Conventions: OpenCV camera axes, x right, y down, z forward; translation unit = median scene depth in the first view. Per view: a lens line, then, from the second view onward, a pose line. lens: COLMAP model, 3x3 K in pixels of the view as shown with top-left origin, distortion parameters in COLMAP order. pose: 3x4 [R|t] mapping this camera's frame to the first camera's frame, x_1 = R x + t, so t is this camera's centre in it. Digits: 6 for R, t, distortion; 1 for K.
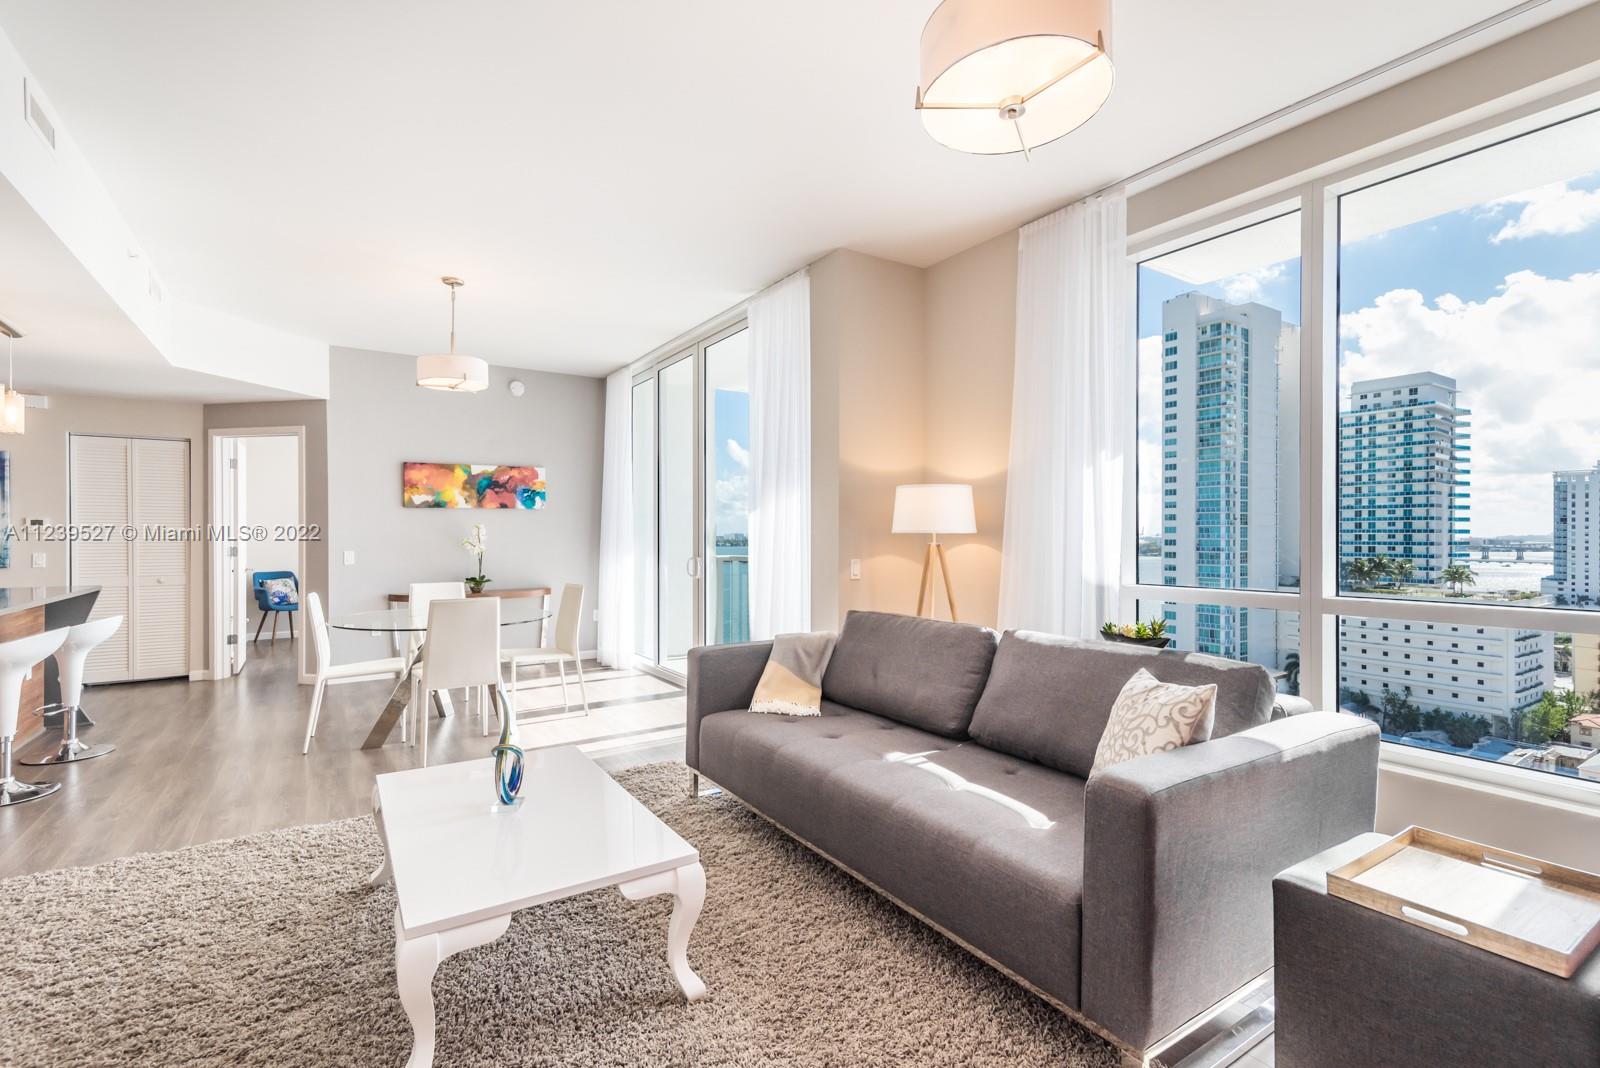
lens RADIAL K [[729.9, 0, 787.7], [0, 729.9, 535.0], [0, 0, 1]] dist [0.013911, 0.001543]
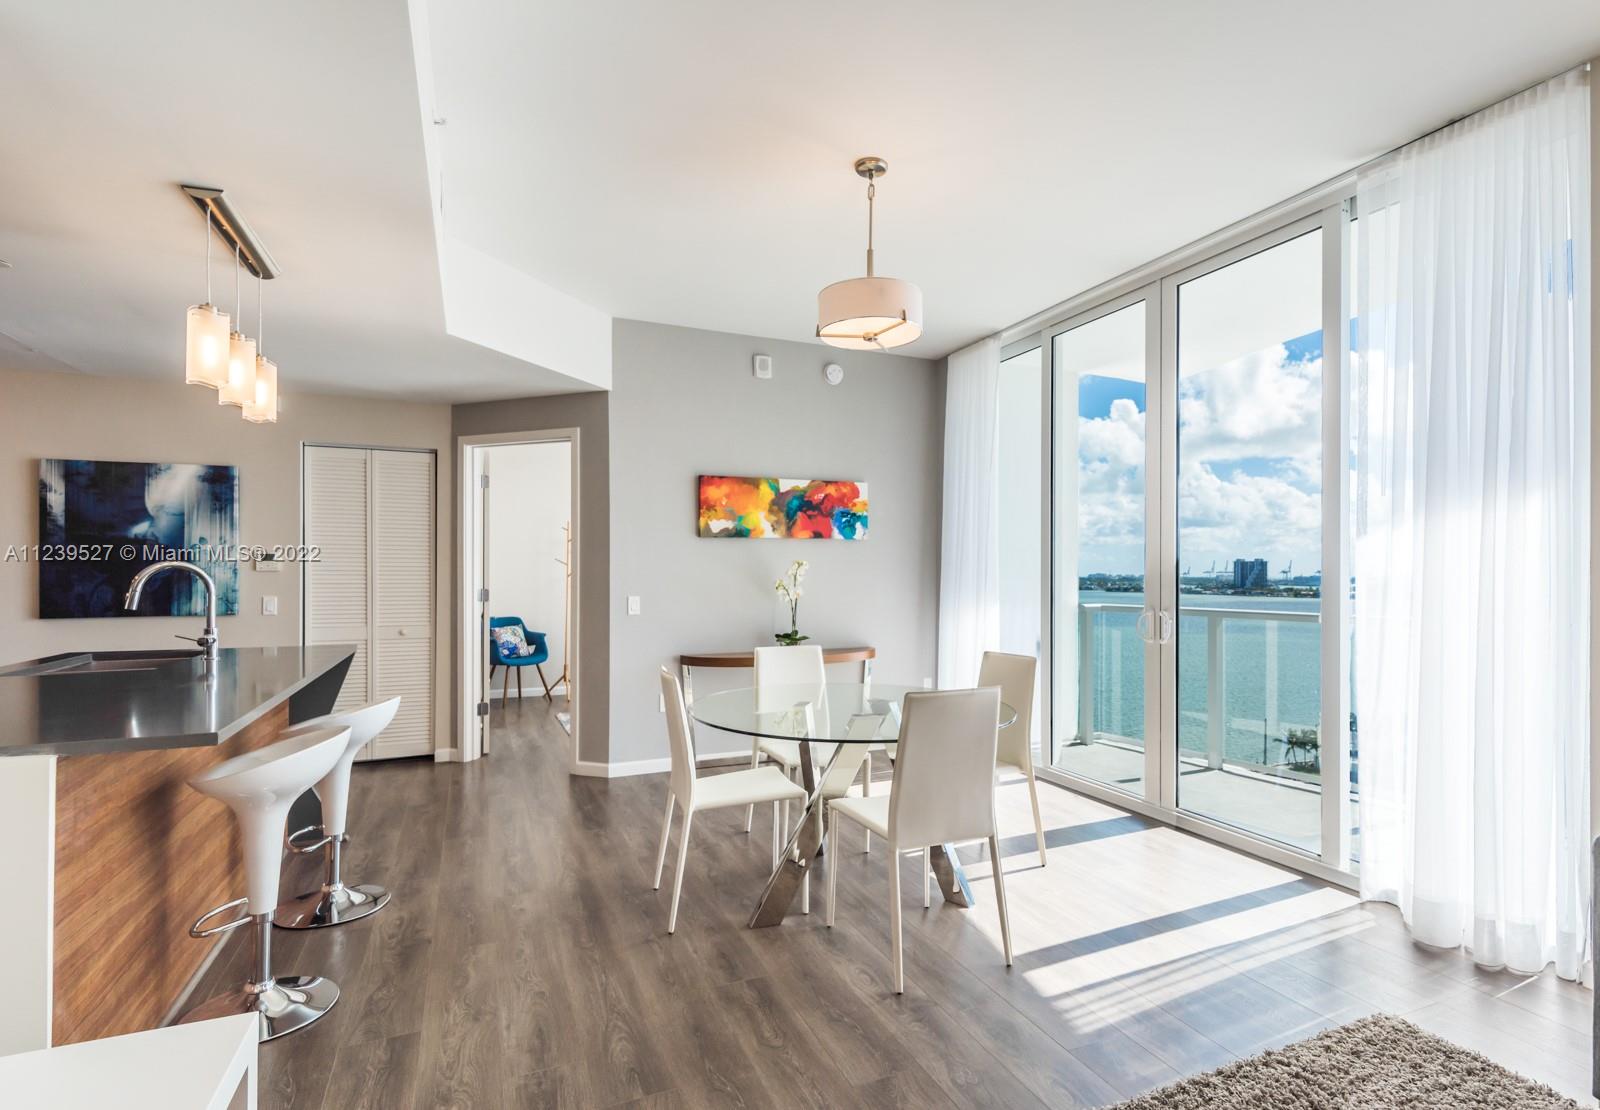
lens RADIAL K [[775.0, 0, 819.7], [0, 775.0, 570.5], [0, 0, 1]] dist [0.005651, 0.001347]
pose [[0.989488, 0.002819, -0.144590, -0.290334], [-0.003327, 0.999989, -0.003278, -0.001898], [0.144579, 0.003725, 0.989486, 0.248430]]
